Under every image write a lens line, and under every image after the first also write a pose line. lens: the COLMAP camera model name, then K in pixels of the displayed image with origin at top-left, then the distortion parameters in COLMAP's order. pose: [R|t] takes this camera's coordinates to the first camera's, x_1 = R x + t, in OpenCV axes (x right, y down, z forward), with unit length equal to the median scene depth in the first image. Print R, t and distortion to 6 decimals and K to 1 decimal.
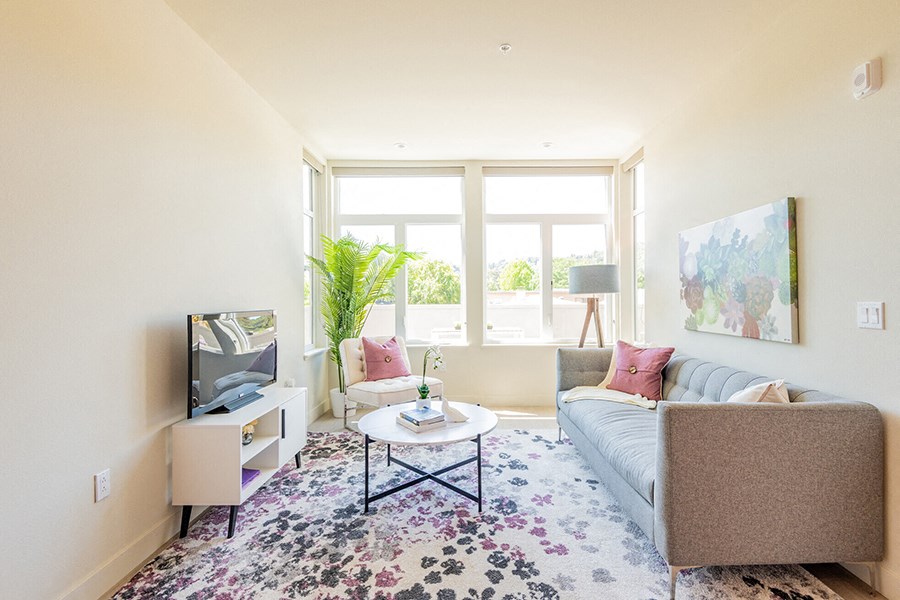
lens RADIAL K [[419.0, 0, 471.4], [0, 419.0, 296.9], [0, 0, 1]] dist [0.039030, -0.032654]
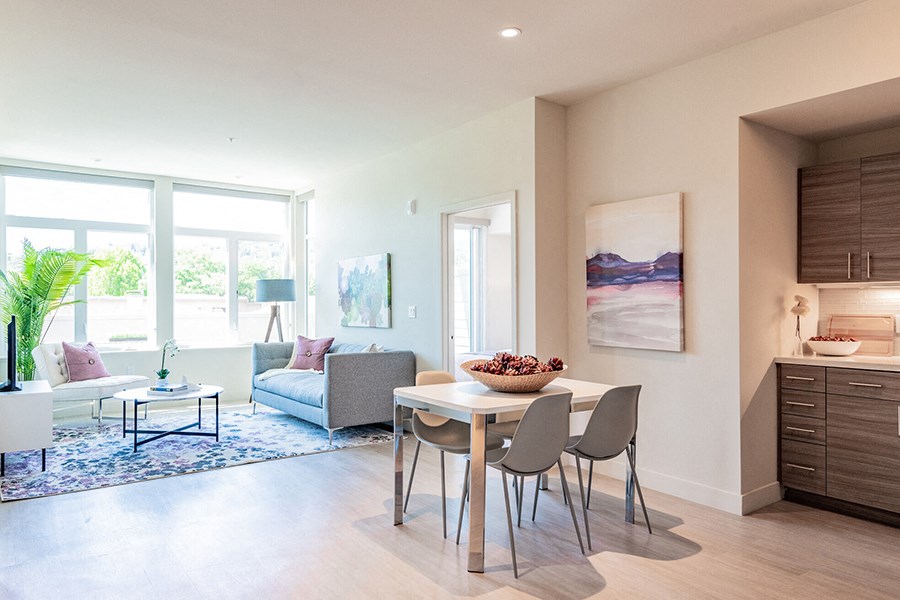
lens RADIAL K [[589.5, 0, 446.7], [0, 589.5, 302.9], [0, 0, 1]] dist [-0.002801, -0.002009]
pose [[0.811415, 0.006059, 0.584438, -0.434393], [-0.002737, 0.999975, -0.006568, 0.007739], [-0.584463, 0.003730, 0.811411, -0.962287]]
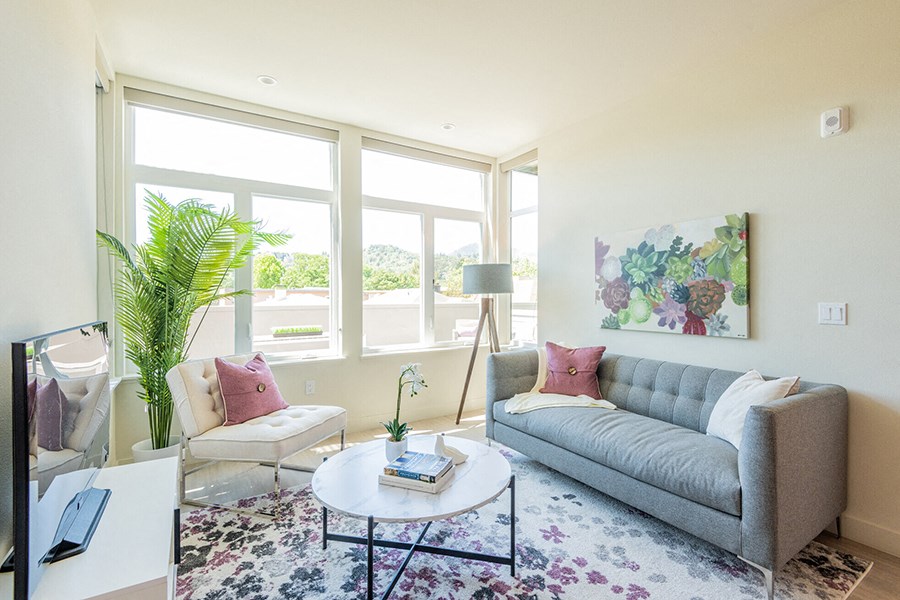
lens RADIAL K [[419.0, 0, 471.4], [0, 419.0, 296.9], [0, 0, 1]] dist [0.039030, -0.032654]
pose [[0.842213, 0.004061, 0.539130, -0.356082], [-0.005109, 0.999987, 0.000450, -0.000421], [-0.539121, -0.003134, 0.842222, 0.301635]]
